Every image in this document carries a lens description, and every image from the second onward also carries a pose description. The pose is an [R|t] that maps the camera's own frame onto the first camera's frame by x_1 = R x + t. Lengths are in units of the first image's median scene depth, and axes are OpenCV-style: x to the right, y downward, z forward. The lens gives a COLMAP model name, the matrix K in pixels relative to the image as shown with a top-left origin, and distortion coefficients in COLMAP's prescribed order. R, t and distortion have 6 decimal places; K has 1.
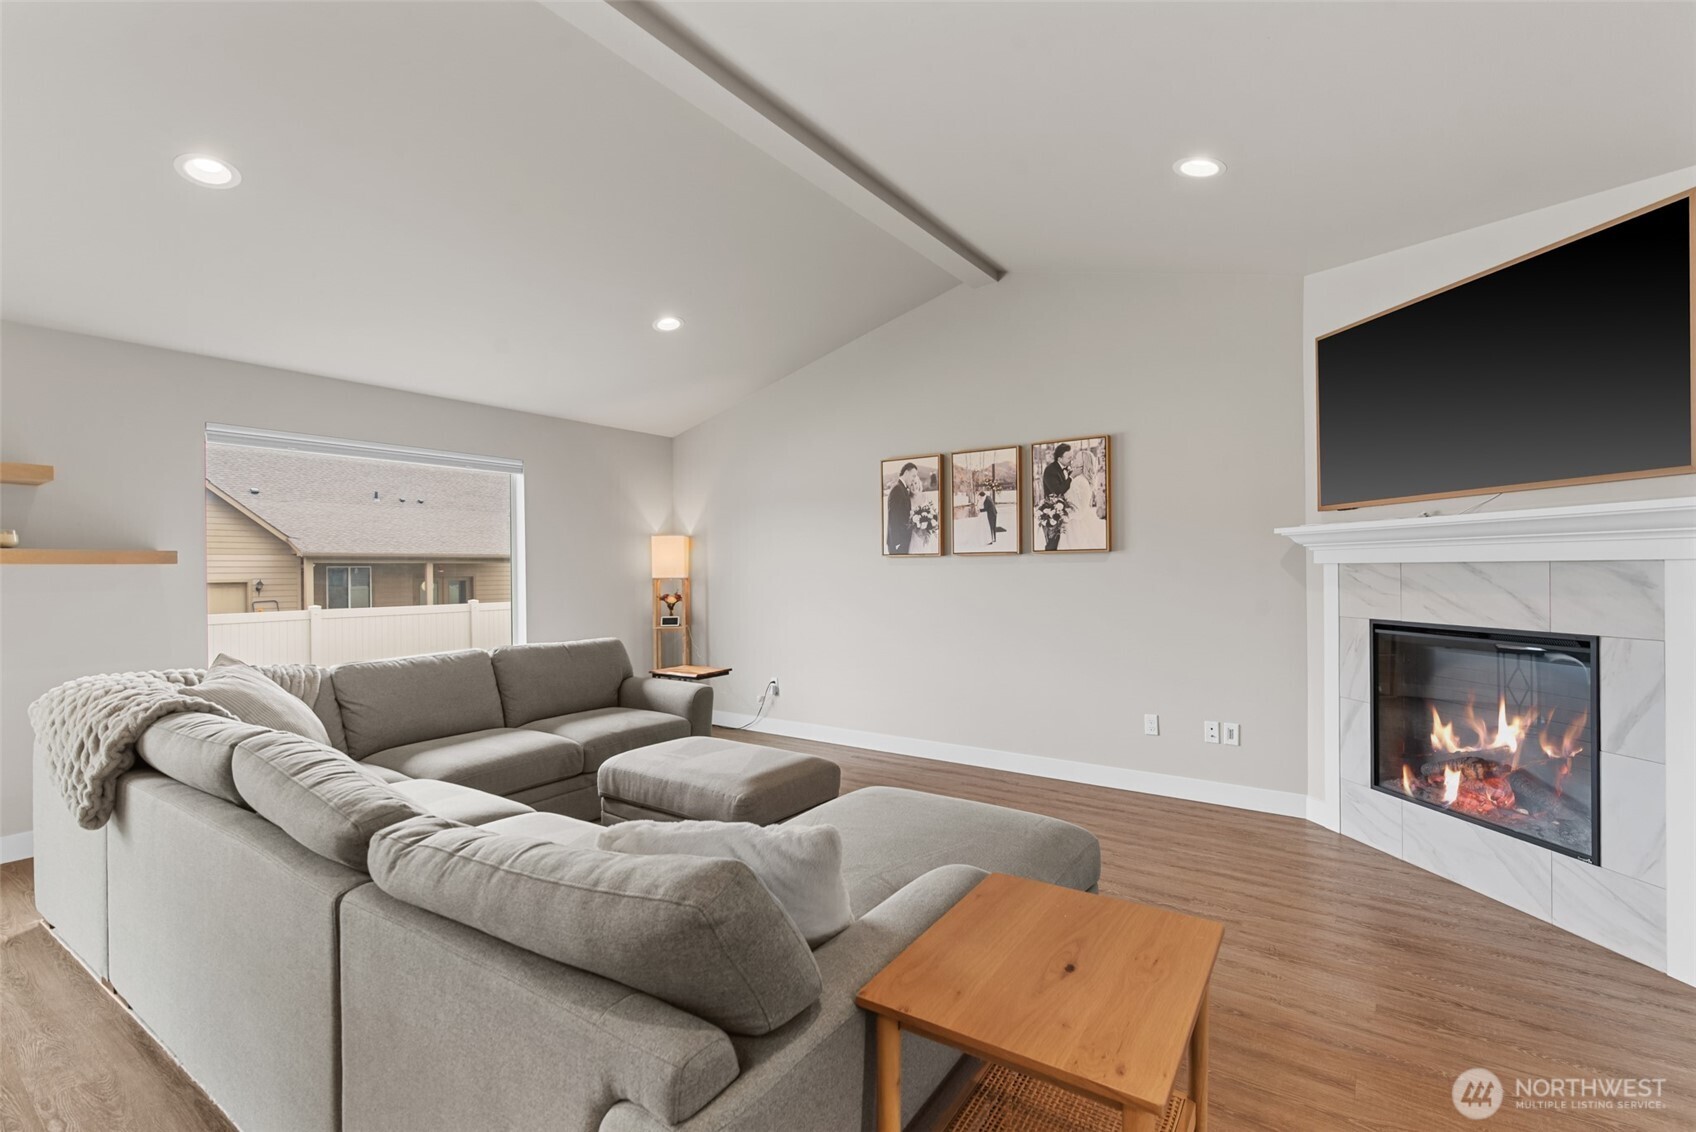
lens RADIAL K [[736.6, 0, 874.7], [0, 736.6, 575.7], [0, 0, 1]] dist [0.002444, -0.000553]
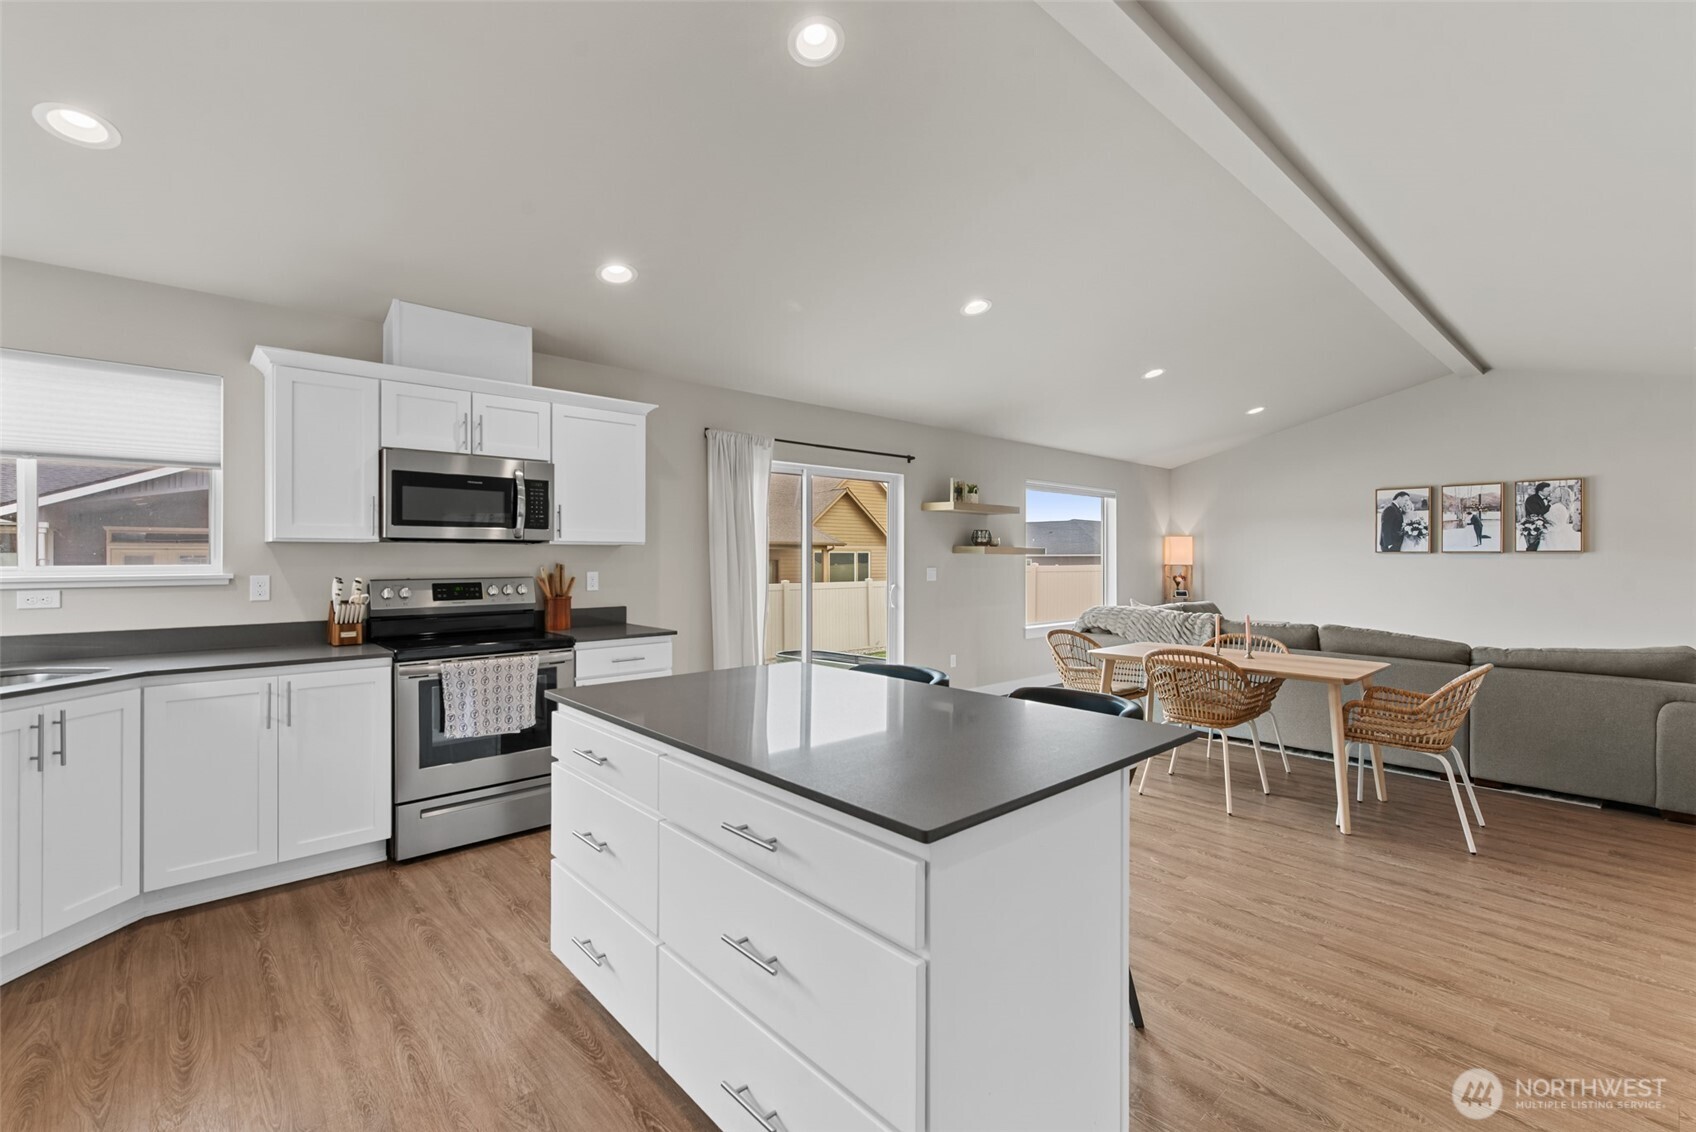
lens RADIAL K [[736.6, 0, 871.7], [0, 736.6, 555.3], [0, 0, 1]] dist [0.002444, -0.000553]
pose [[0.975931, 0.013325, -0.217672, -0.771425], [-0.015453, 0.999848, -0.008076, 0.008108], [0.217531, 0.011246, 0.975989, -0.805773]]
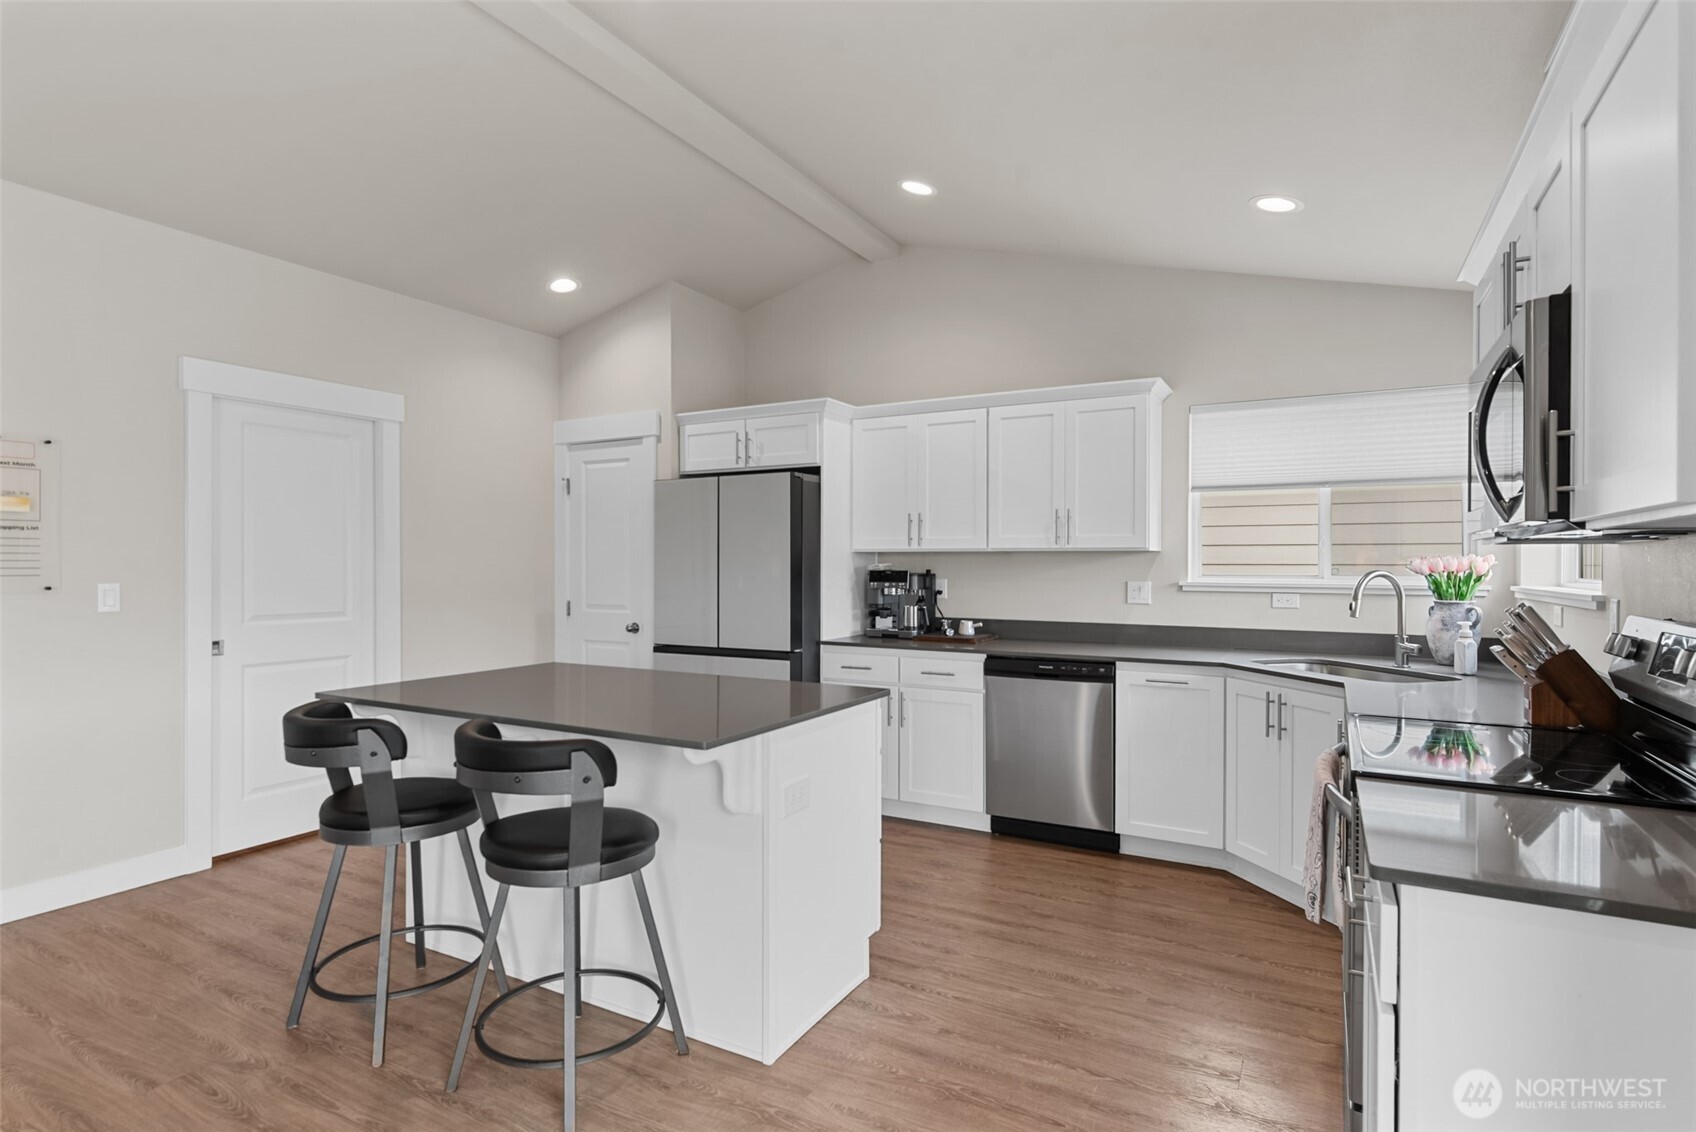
lens RADIAL K [[864.0, 0, 847.1], [0, 864.0, 563.4], [0, 0, 1]] dist [0.000143, 0.004083]
pose [[-0.996703, 0.008887, -0.080651, -1.006698], [0.008057, 0.999911, 0.010615, 0.001222], [0.080738, 0.009930, -0.996686, 0.231251]]
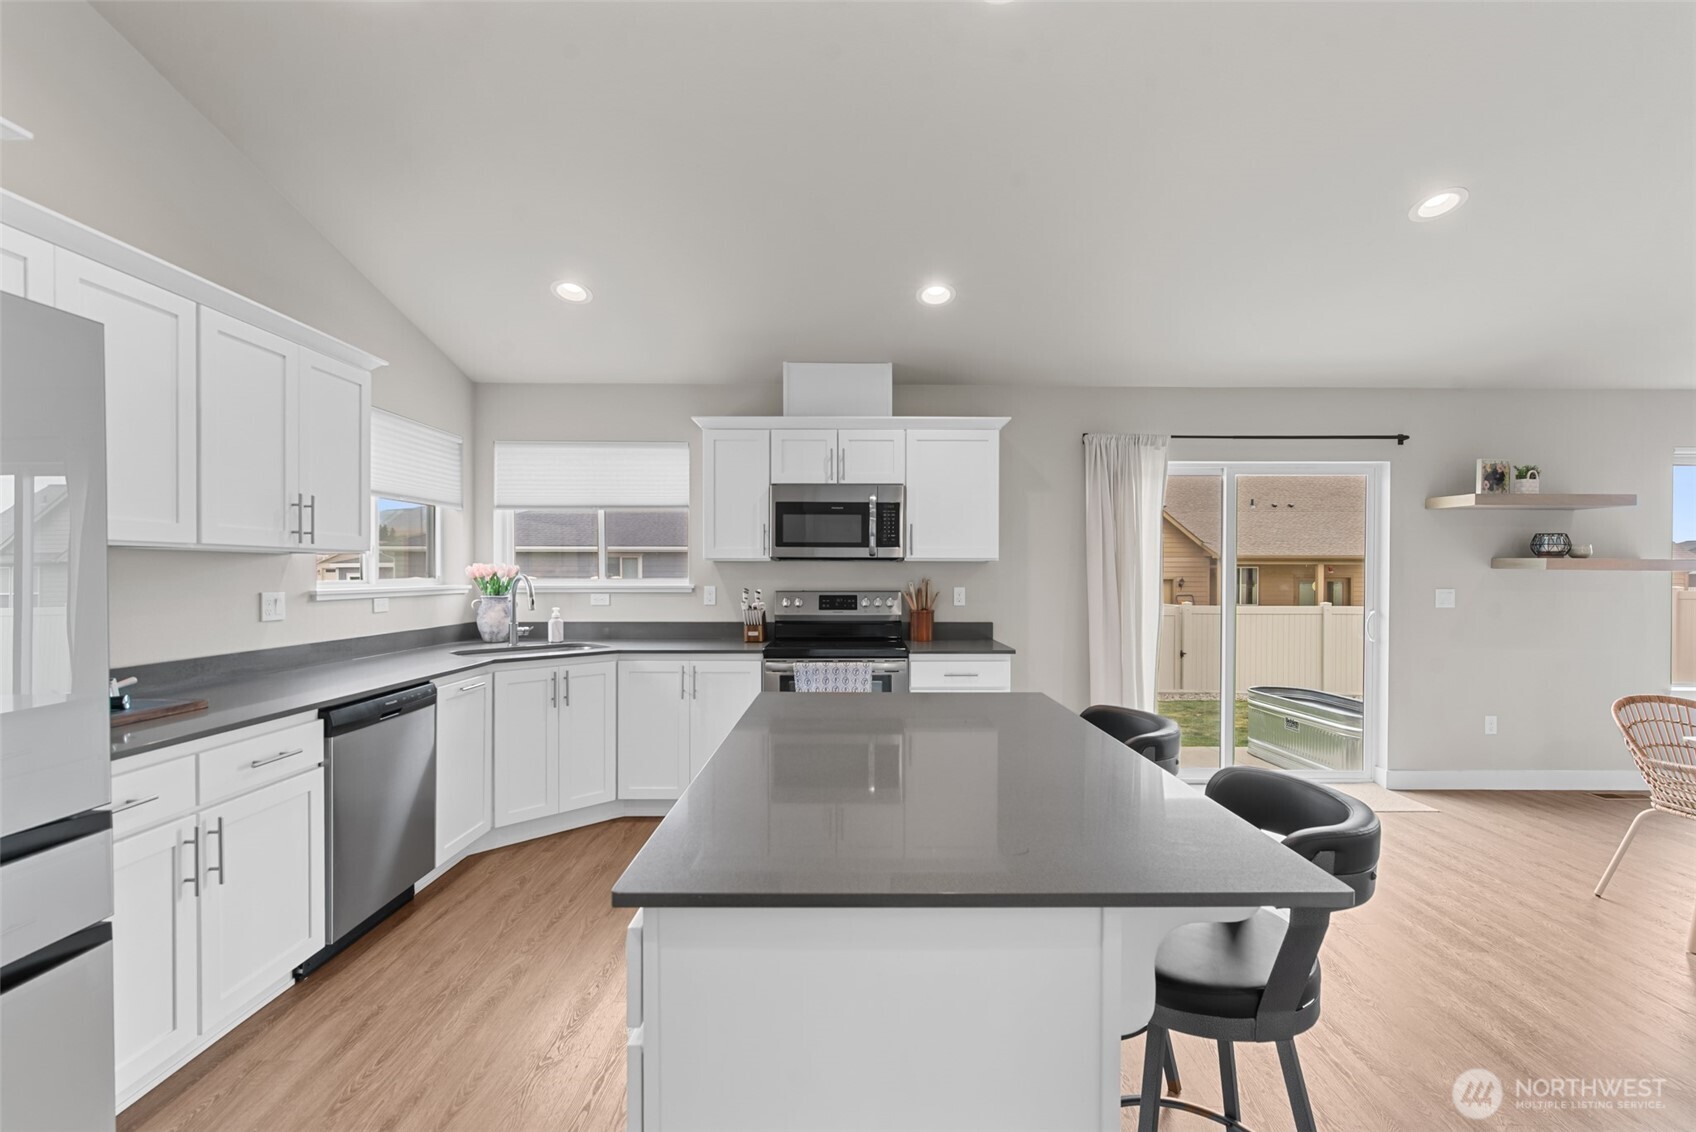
lens RADIAL K [[736.6, 0, 860.7], [0, 736.6, 577.6], [0, 0, 1]] dist [0.002444, -0.000553]
pose [[0.570055, 0.018978, -0.821387, -0.600800], [-0.017292, 0.999789, 0.011099, 0.005530], [0.821424, 0.007876, 0.570263, -0.627182]]
